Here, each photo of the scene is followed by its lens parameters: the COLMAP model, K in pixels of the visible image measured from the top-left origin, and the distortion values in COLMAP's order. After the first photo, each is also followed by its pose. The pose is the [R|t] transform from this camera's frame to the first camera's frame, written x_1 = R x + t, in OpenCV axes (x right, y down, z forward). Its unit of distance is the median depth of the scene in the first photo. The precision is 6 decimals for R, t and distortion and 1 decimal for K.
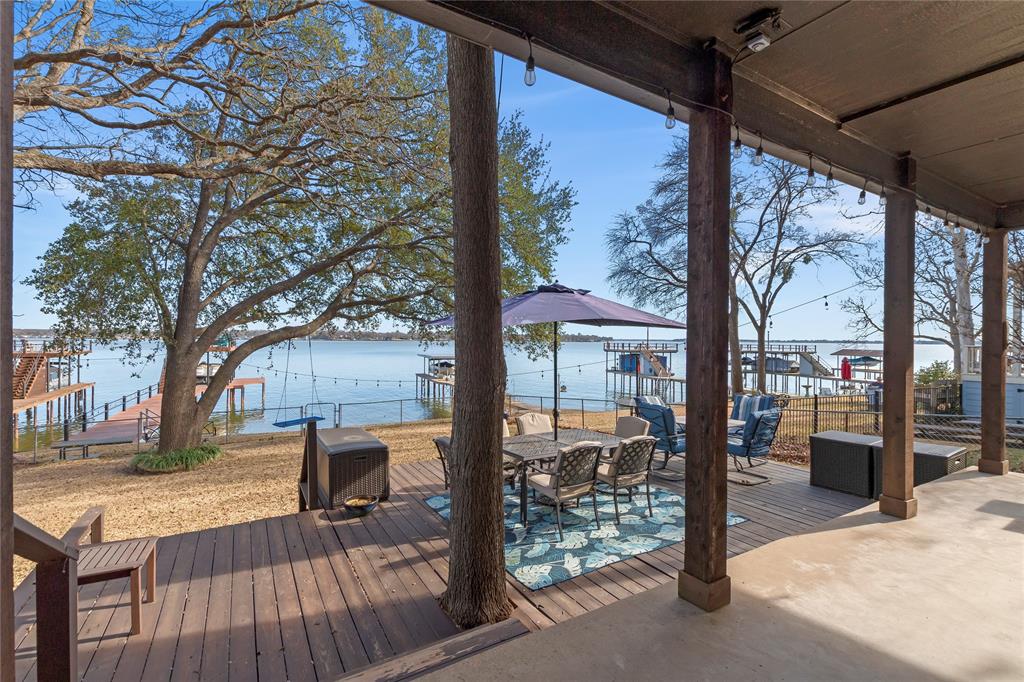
lens RADIAL K [[449.5, 0, 501.4], [0, 449.5, 339.6], [0, 0, 1]] dist [0.004314, -0.003696]
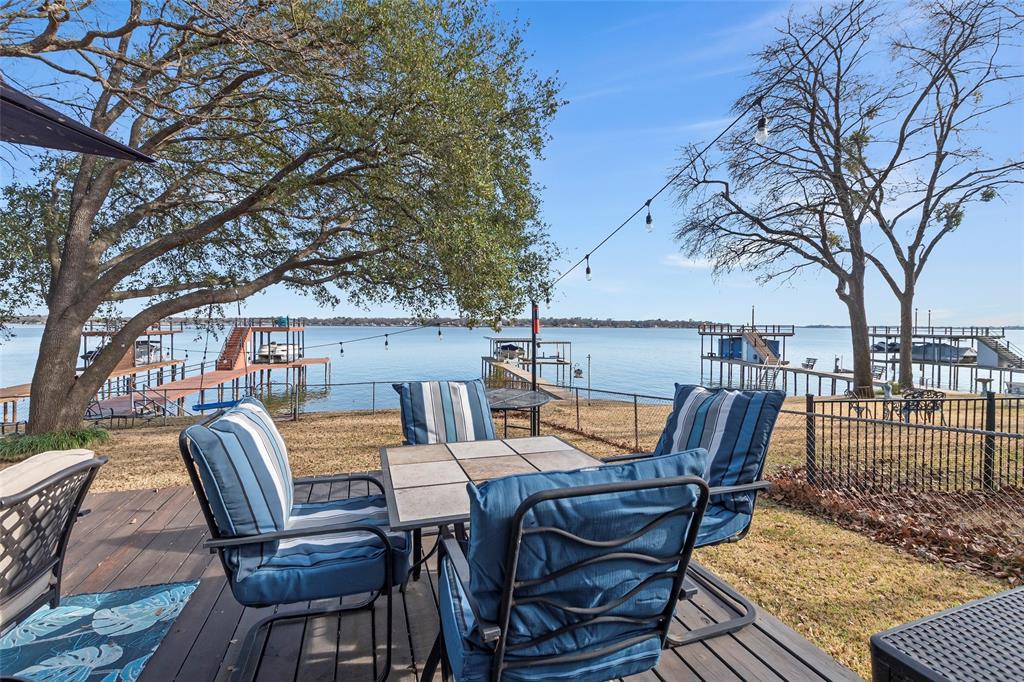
lens RADIAL K [[449.5, 0, 491.9], [0, 449.5, 330.4], [0, 0, 1]] dist [0.004314, -0.003696]
pose [[0.970829, -0.000072, -0.239773, 0.116741], [0.002480, 0.999950, 0.009738, 0.019601], [0.239761, -0.010049, 0.970780, 0.160835]]
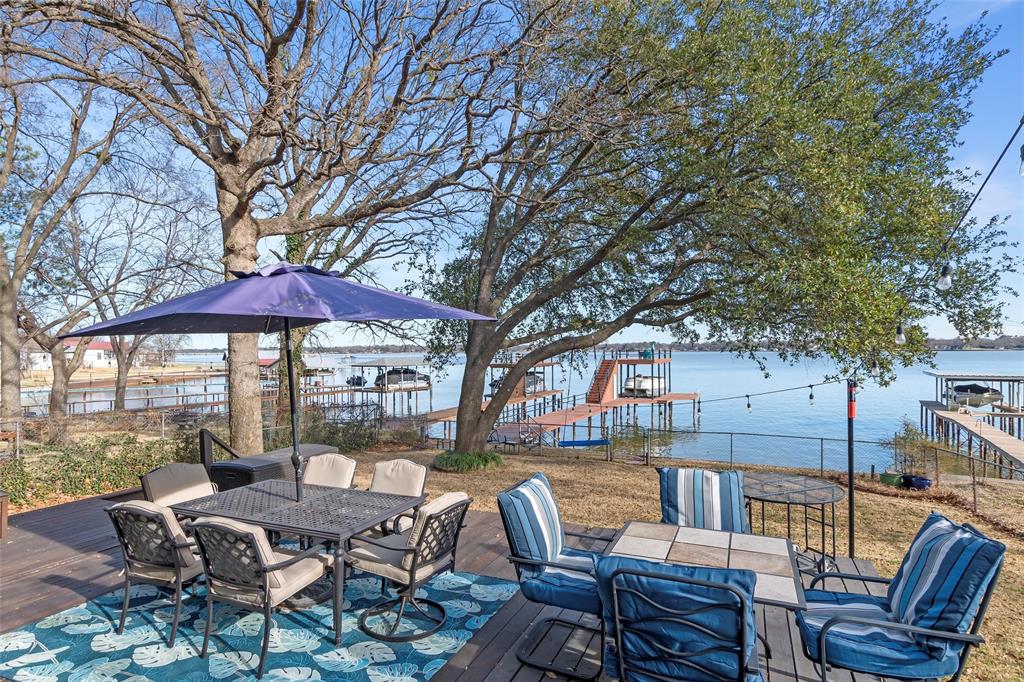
lens RADIAL K [[528.8, 0, 517.8], [0, 528.8, 349.2], [0, 0, 1]] dist [0.009156, -0.003961]
pose [[0.595791, -0.014227, -0.803013, 0.163266], [0.011392, 0.999892, -0.009263, 0.001947], [0.803058, -0.003629, 0.595889, 0.138364]]
